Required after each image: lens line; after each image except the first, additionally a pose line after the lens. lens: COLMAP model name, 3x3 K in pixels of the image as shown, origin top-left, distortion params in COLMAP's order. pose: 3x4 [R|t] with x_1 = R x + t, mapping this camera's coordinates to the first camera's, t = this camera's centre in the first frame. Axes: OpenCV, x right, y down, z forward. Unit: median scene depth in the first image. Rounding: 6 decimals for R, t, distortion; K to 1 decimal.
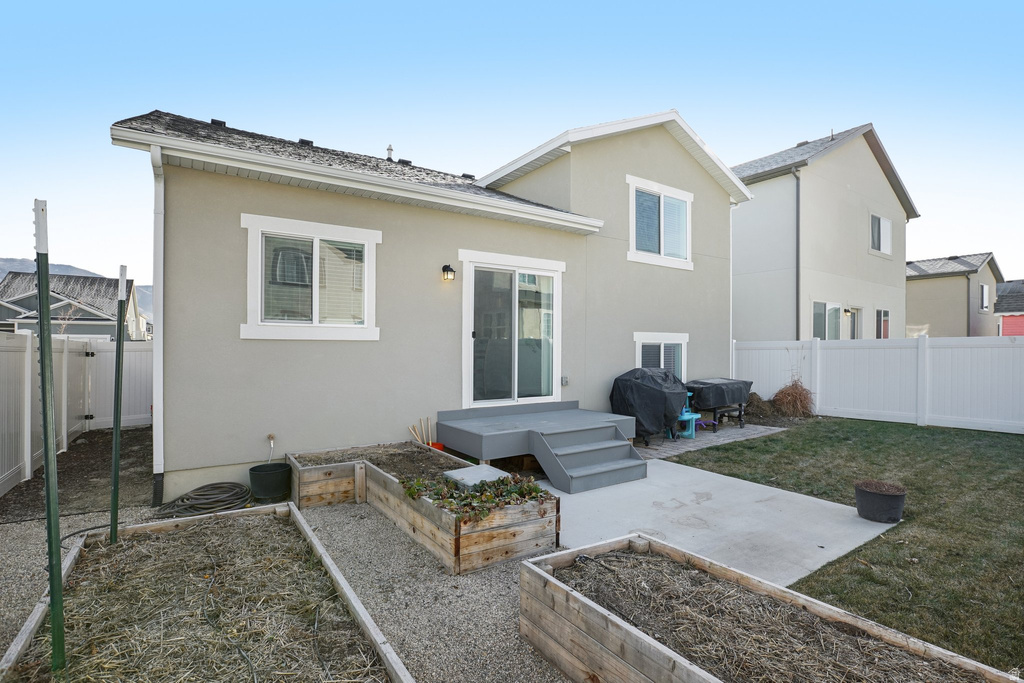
lens RADIAL K [[488.2, 0, 518.2], [0, 488.2, 345.8], [0, 0, 1]] dist [-0.055185, 0.023311]
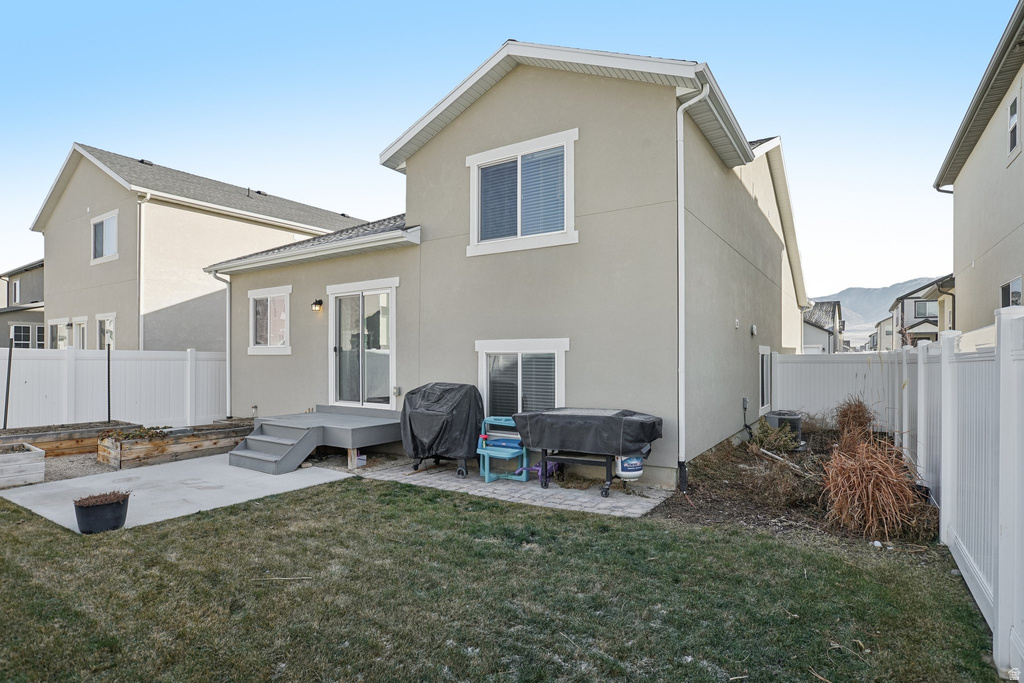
lens RADIAL K [[514.3, 0, 528.3], [0, 514.3, 352.5], [0, 0, 1]] dist [-0.044500, 0.000433]
pose [[0.411411, -0.010338, -0.911391, 1.472801], [0.006422, 0.999944, -0.008444, 0.000594], [0.911427, -0.002380, 0.411454, 0.982663]]
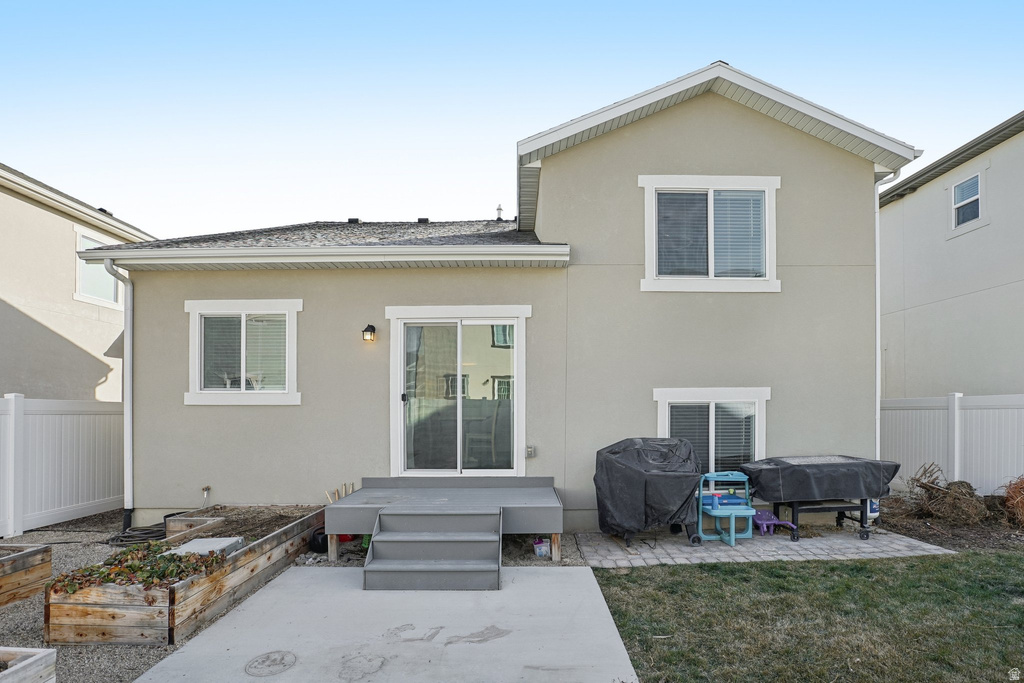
lens RADIAL K [[490.9, 0, 514.7], [0, 490.9, 405.3], [0, 0, 1]] dist [-0.050180, 0.019055]
pose [[0.832314, -0.008472, -0.554240, 0.641785], [0.008939, 0.999958, -0.001861, -0.003845], [0.554232, -0.003406, 0.832355, 0.374864]]
